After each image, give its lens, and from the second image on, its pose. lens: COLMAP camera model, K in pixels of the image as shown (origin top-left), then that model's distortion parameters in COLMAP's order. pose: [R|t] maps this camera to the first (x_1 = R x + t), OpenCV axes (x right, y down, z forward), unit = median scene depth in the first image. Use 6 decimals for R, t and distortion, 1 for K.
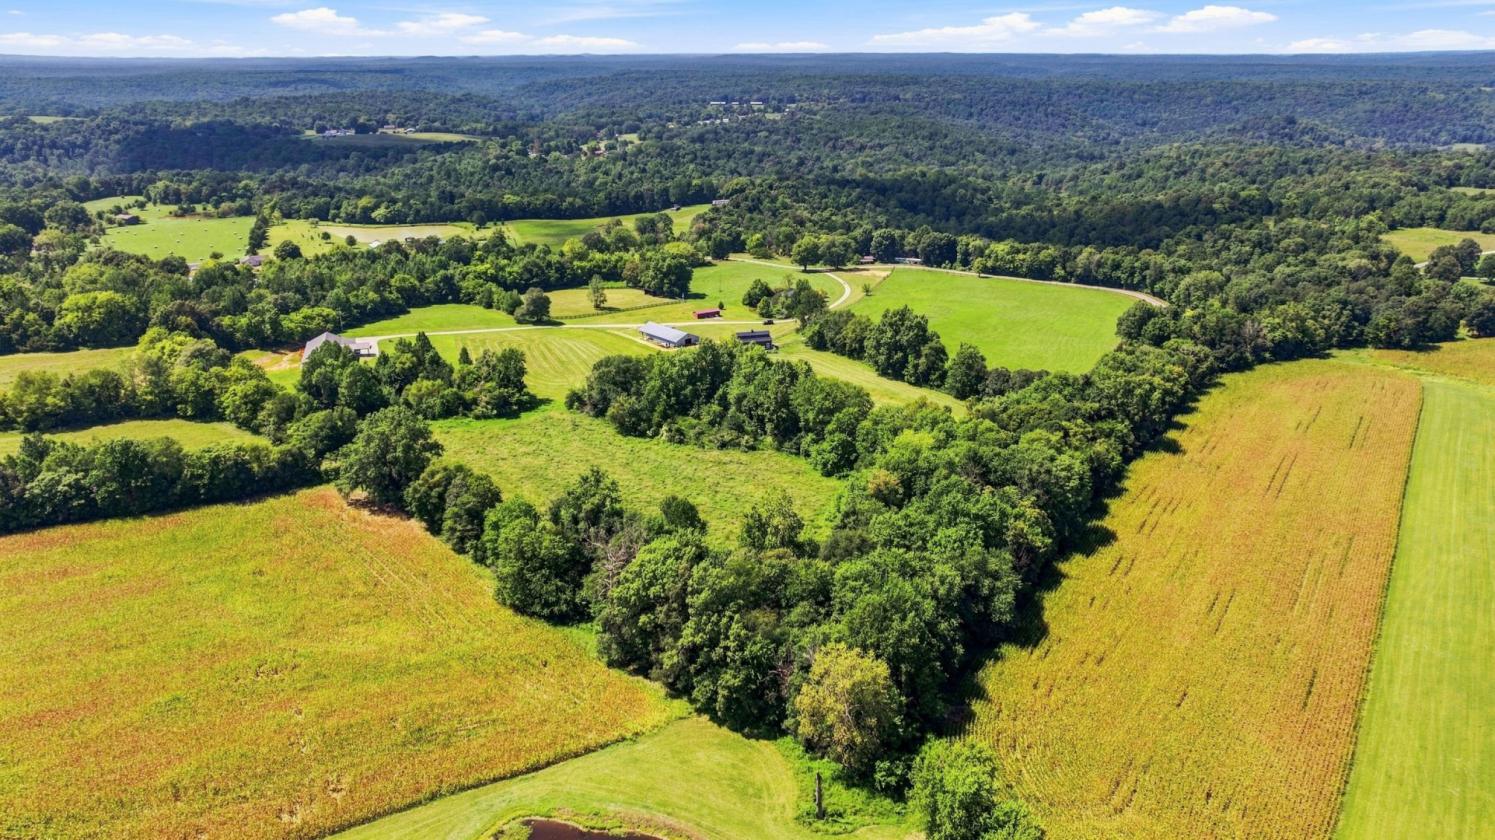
lens RADIAL K [[1055.4, 0, 747.5], [0, 1055.4, 420.0], [0, 0, 1]] dist [-0.018062, -0.001198]
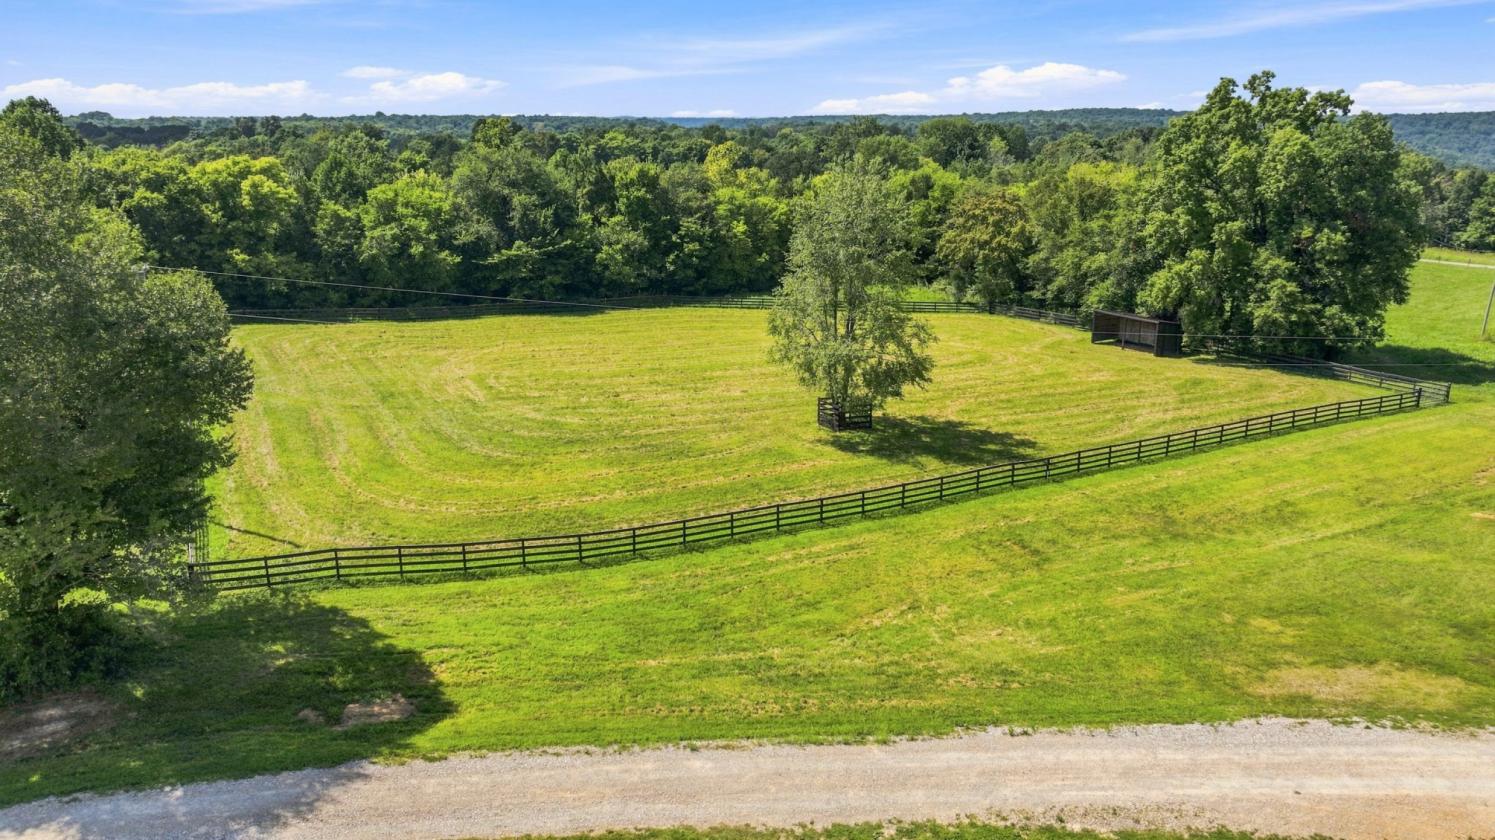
lens RADIAL K [[1055.4, 0, 747.5], [0, 1055.4, 420.0], [0, 0, 1]] dist [-0.018062, -0.001198]
pose [[0.985335, 0.047286, -0.163949, -0.124950], [-0.056796, 0.996934, -0.053813, -0.093295], [0.160902, 0.062335, 0.985000, 0.818518]]
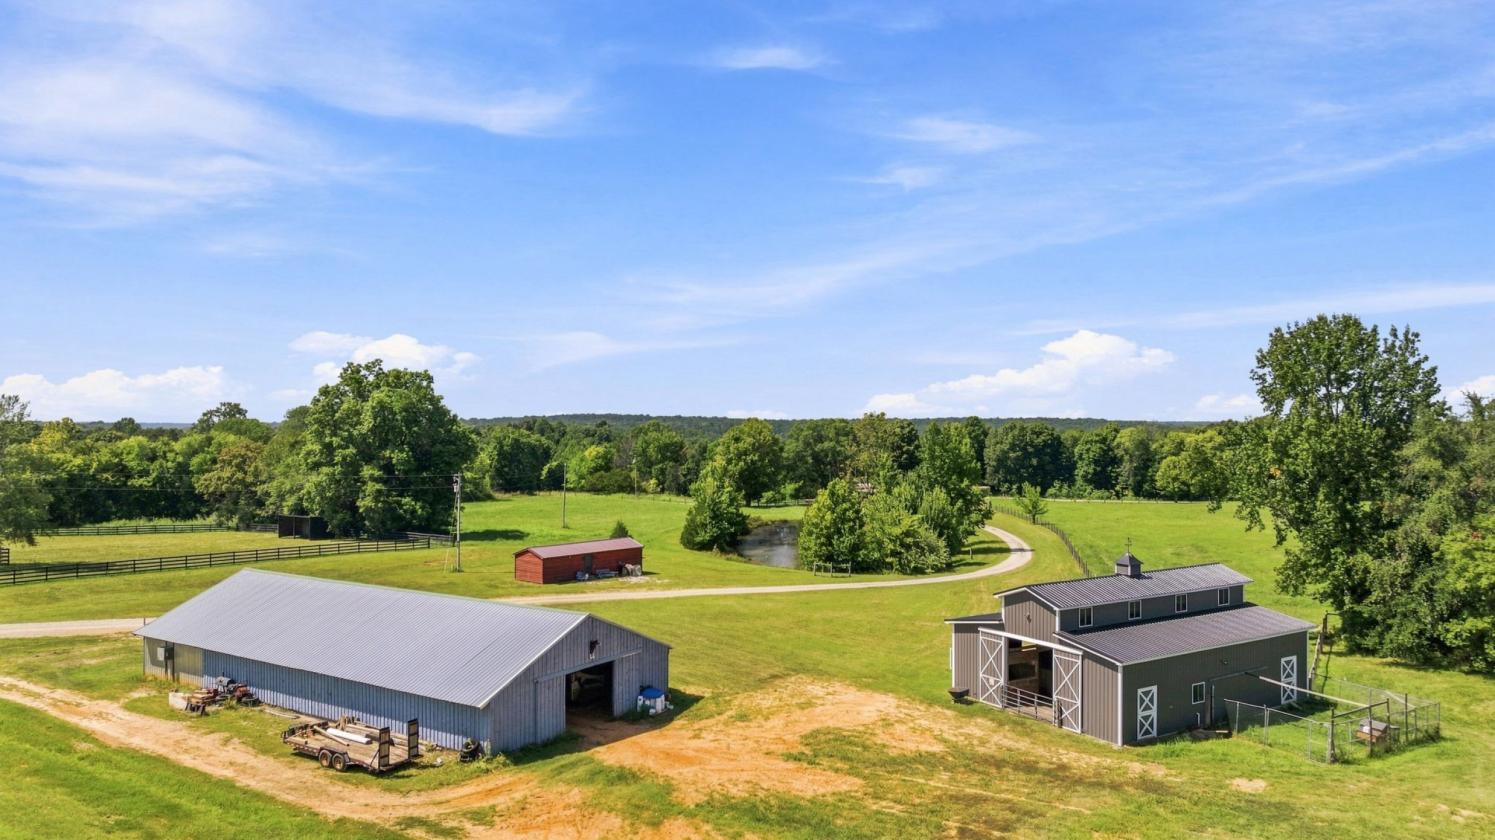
lens RADIAL K [[1055.4, 0, 747.5], [0, 1055.4, 420.0], [0, 0, 1]] dist [-0.018062, -0.001198]
pose [[0.960739, 0.006295, 0.277381, -0.059426], [0.087596, 0.941728, -0.324771, -0.053566], [-0.263262, 0.336318, 0.904203, 0.733272]]
